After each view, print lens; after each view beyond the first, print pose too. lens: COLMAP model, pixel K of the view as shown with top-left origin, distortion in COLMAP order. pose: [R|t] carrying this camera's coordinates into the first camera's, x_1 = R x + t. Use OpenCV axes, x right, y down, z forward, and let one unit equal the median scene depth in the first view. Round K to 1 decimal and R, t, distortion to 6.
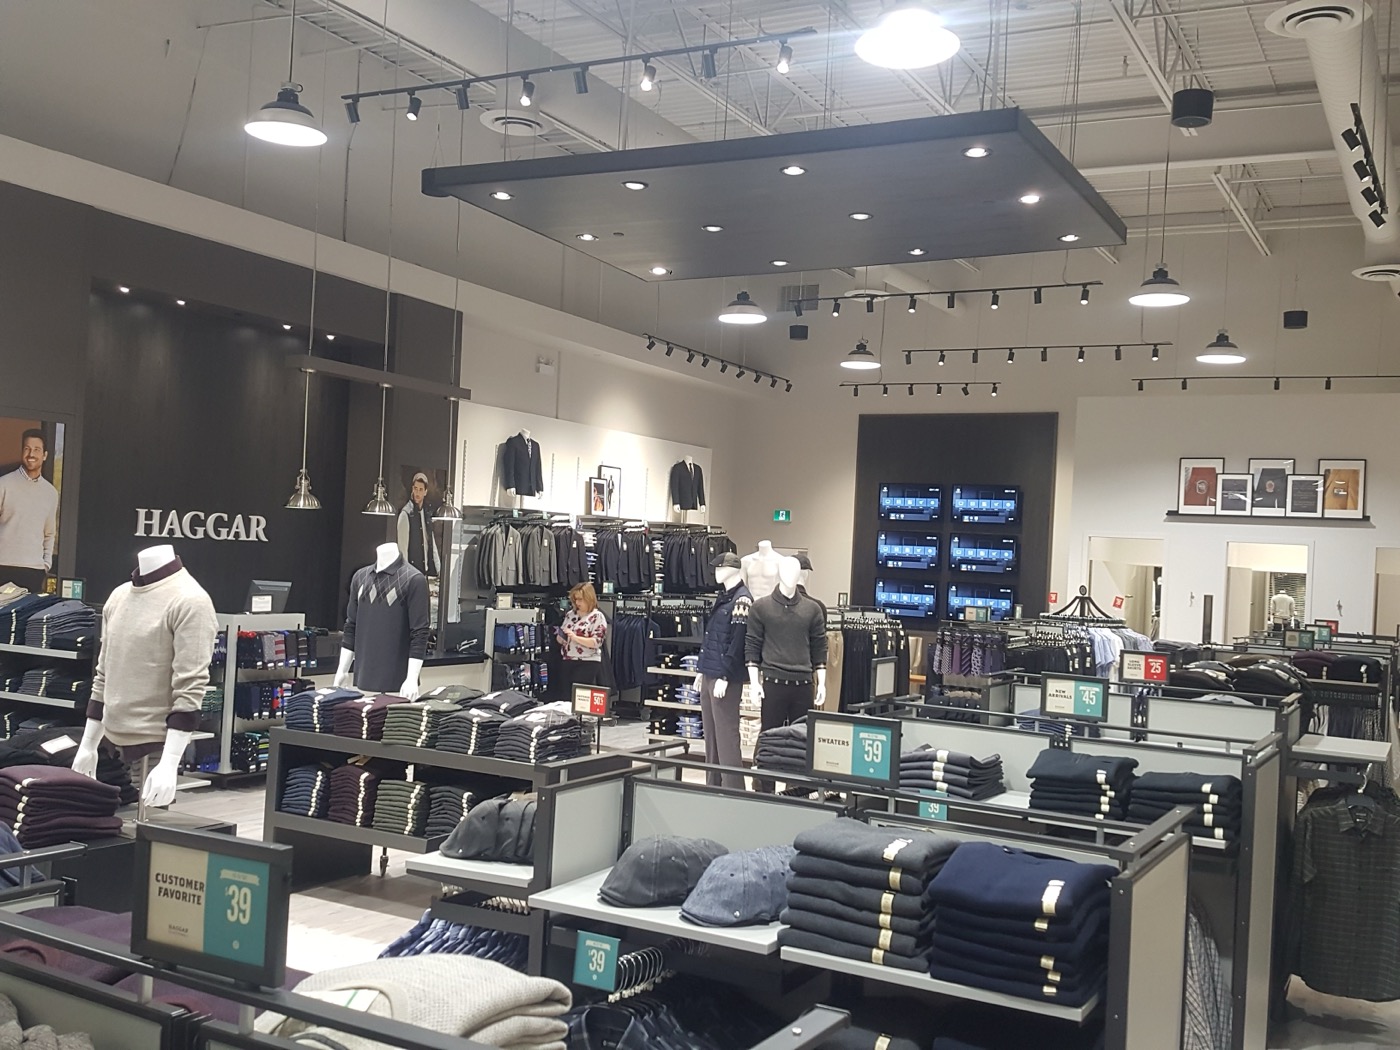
lens RADIAL K [[1363.8, 0, 701.9], [0, 1363.8, 537.4], [0, 0, 1]] dist [0.246796, -0.578160]
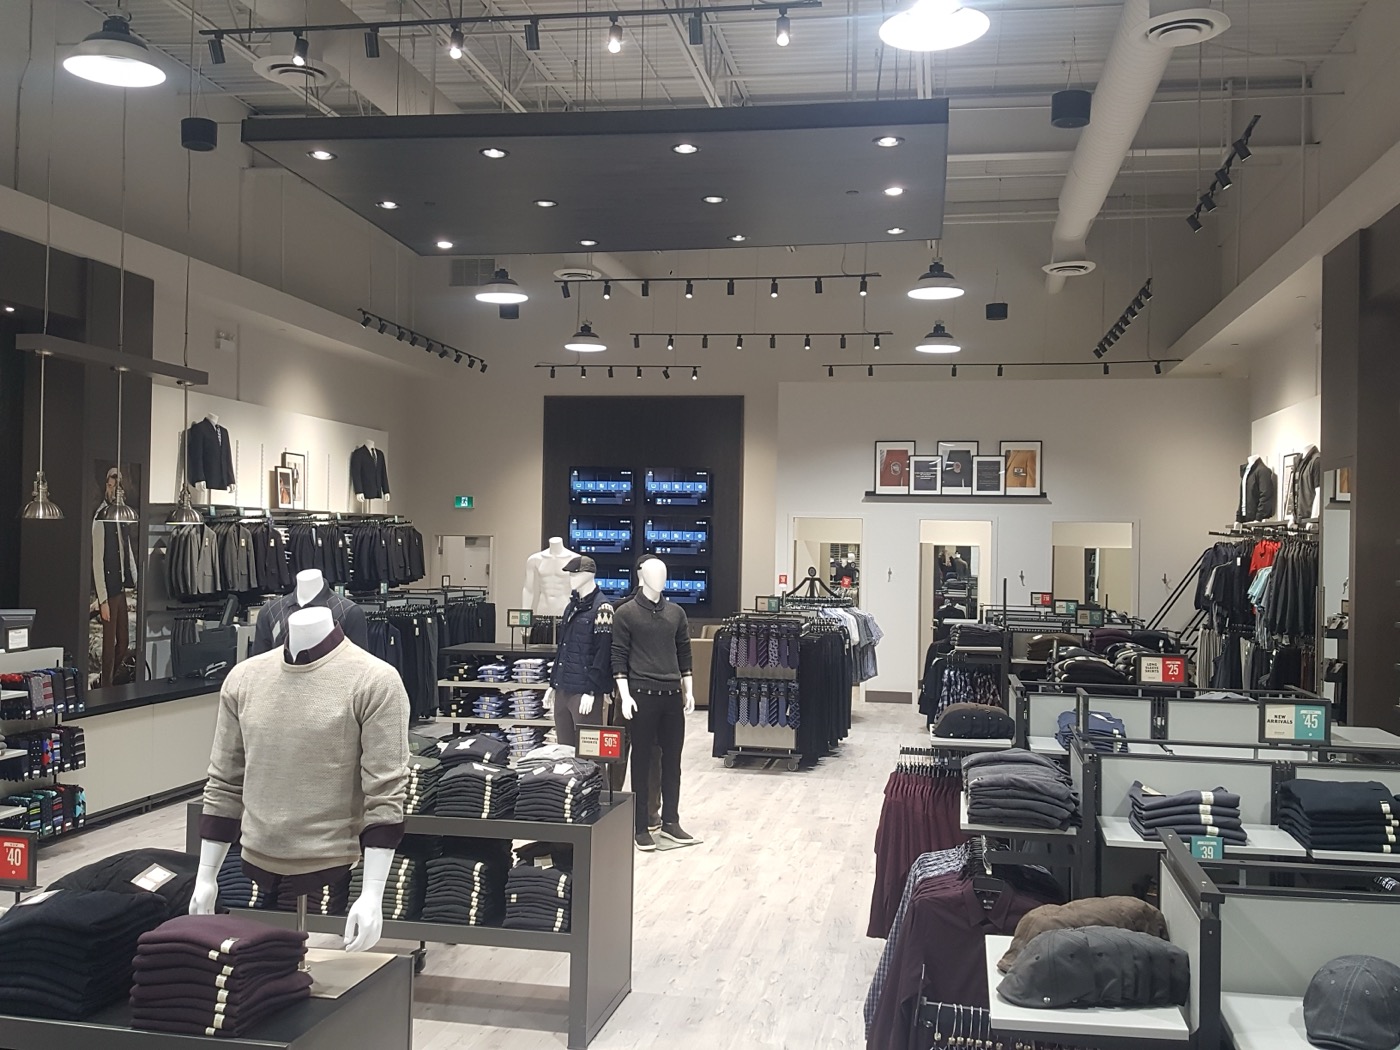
lens RADIAL K [[1368.2, 0, 677.7], [0, 1368.2, 525.0], [0, 0, 1]] dist [0.250423, -0.630142]
pose [[0.951253, -0.029367, 0.307011, -0.164983], [0.026028, 0.999549, 0.014964, -0.018020], [-0.307312, -0.006244, 0.951588, 0.077467]]
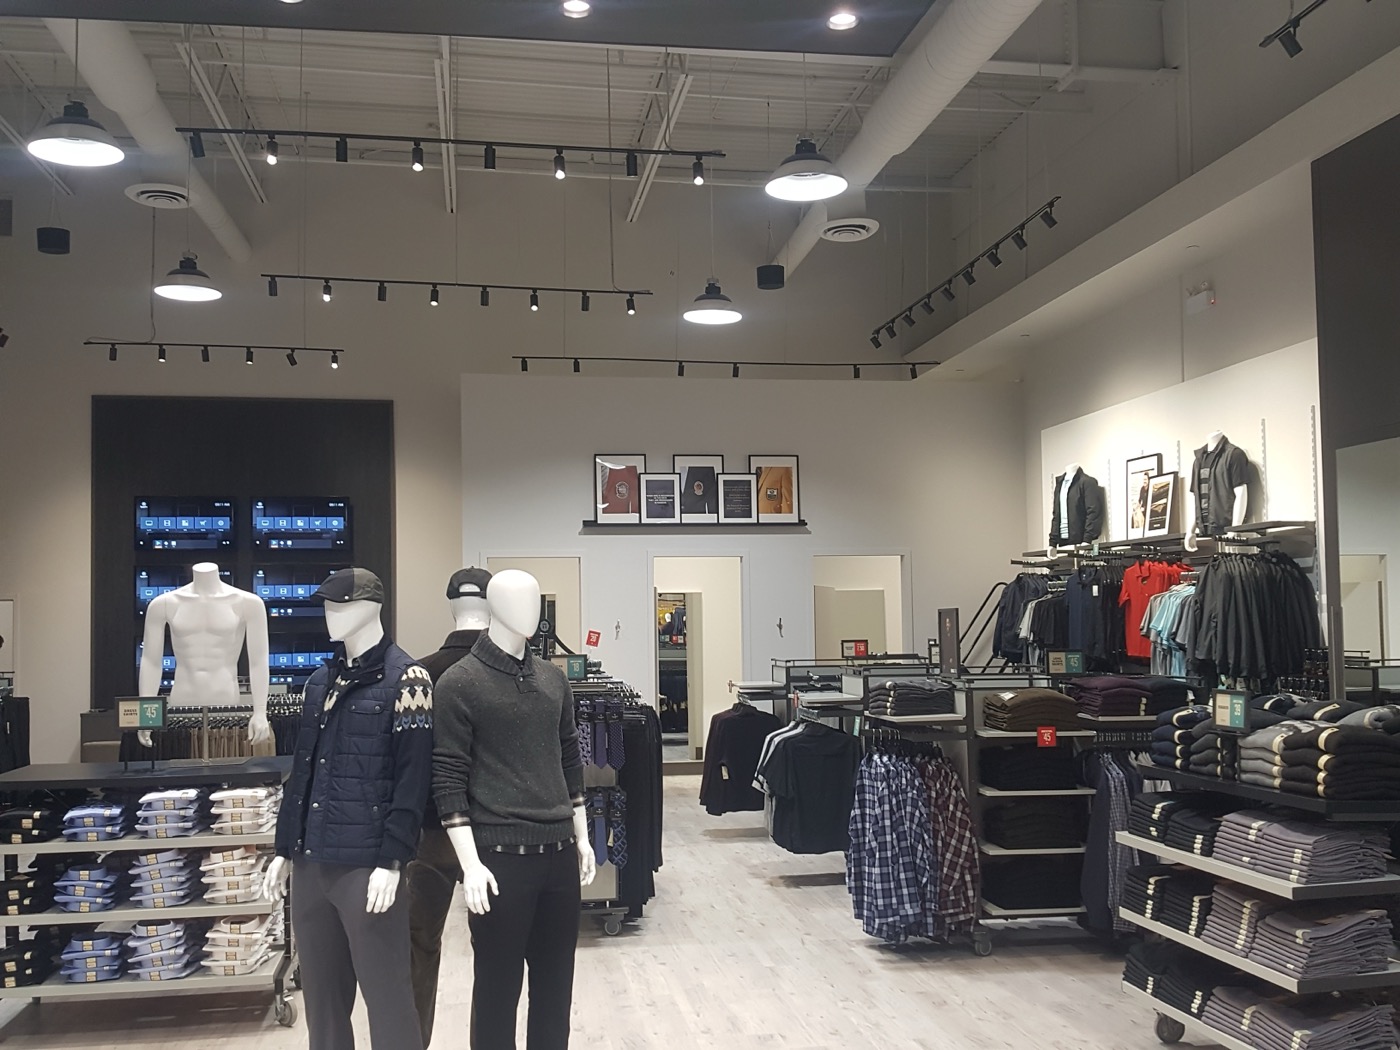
lens RADIAL K [[1375.7, 0, 704.2], [0, 1375.7, 559.6], [0, 0, 1]] dist [0.215944, -0.519180]
pose [[0.784442, -0.034468, 0.619244, -0.134757], [0.046675, 0.998904, -0.003527, 0.012268], [-0.618444, 0.031669, 0.785190, 0.472791]]
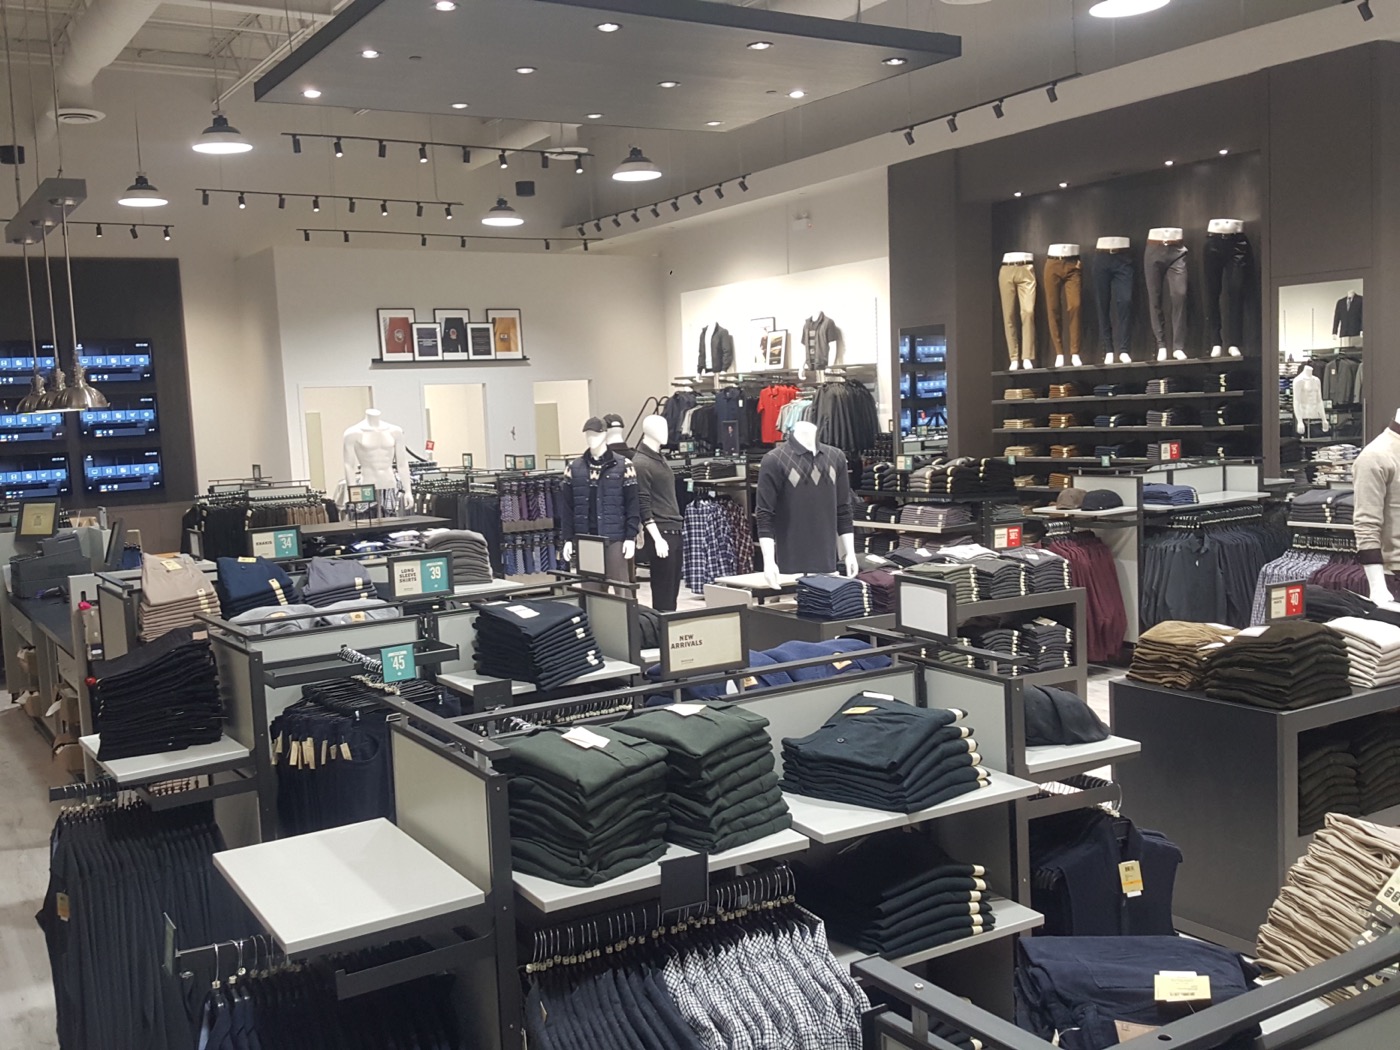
lens RADIAL K [[1369.8, 0, 675.3], [0, 1369.8, 532.2], [0, 0, 1]] dist [0.262439, -0.683630]
pose [[0.496721, -0.155751, 0.853820, -0.666307], [0.060500, 0.987587, 0.144956, -0.038908], [-0.865799, -0.020347, 0.499978, 0.359734]]
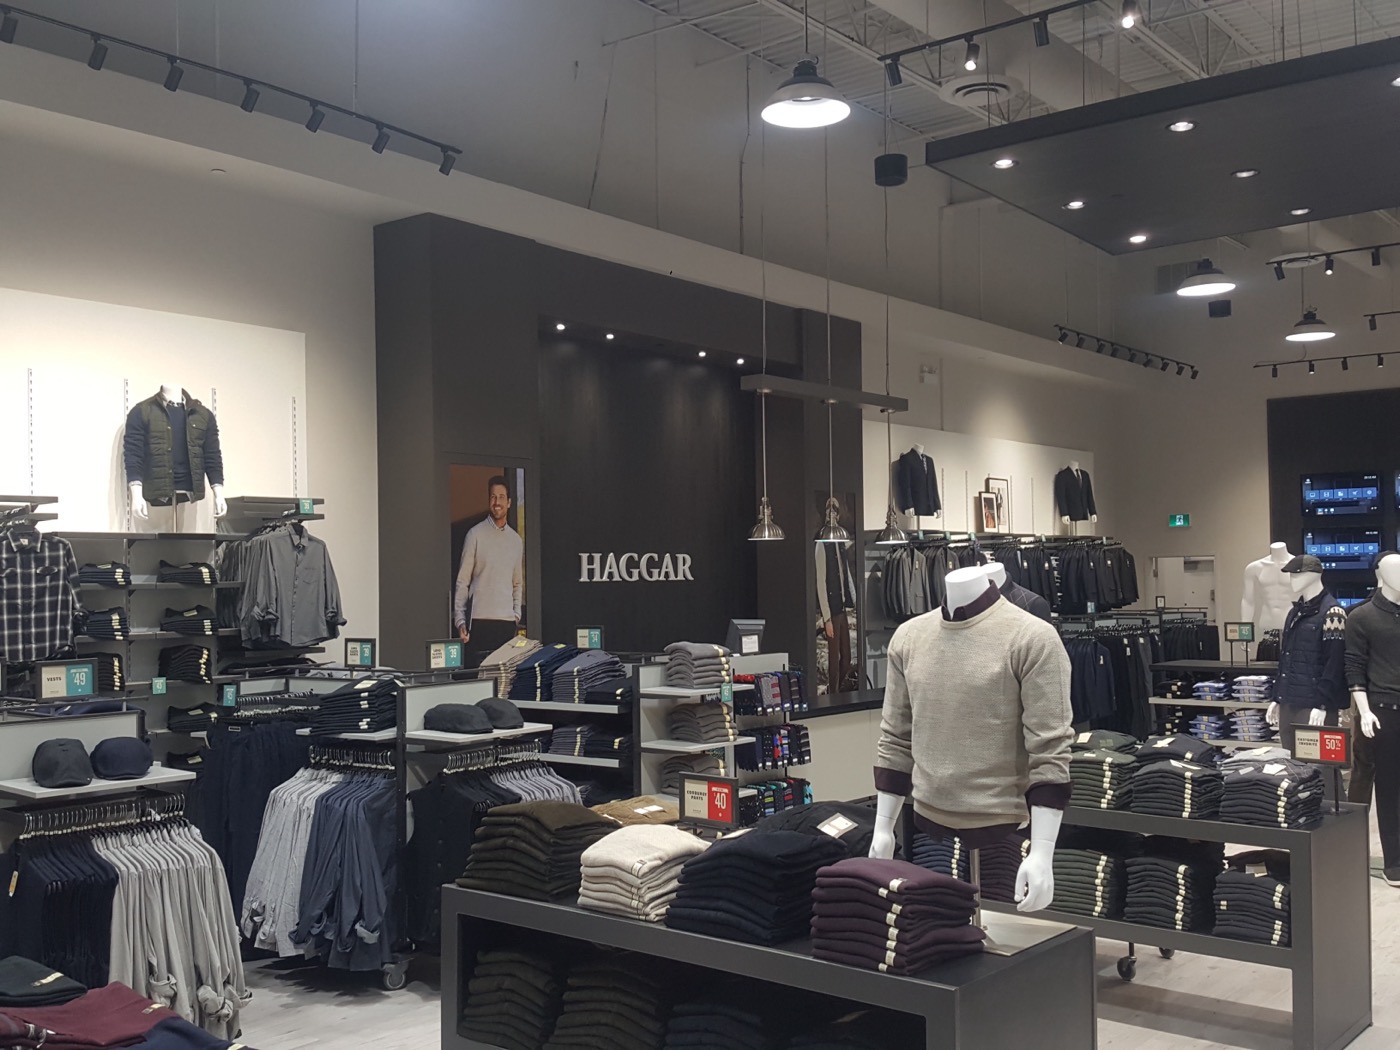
lens RADIAL K [[1367.7, 0, 695.5], [0, 1367.7, 542.6], [0, 0, 1]] dist [0.252332, -0.639904]
pose [[0.981055, -0.068666, -0.181152, -0.152026], [0.065336, 0.997568, -0.024290, 0.000227], [0.182379, 0.011994, 0.983155, 0.081319]]
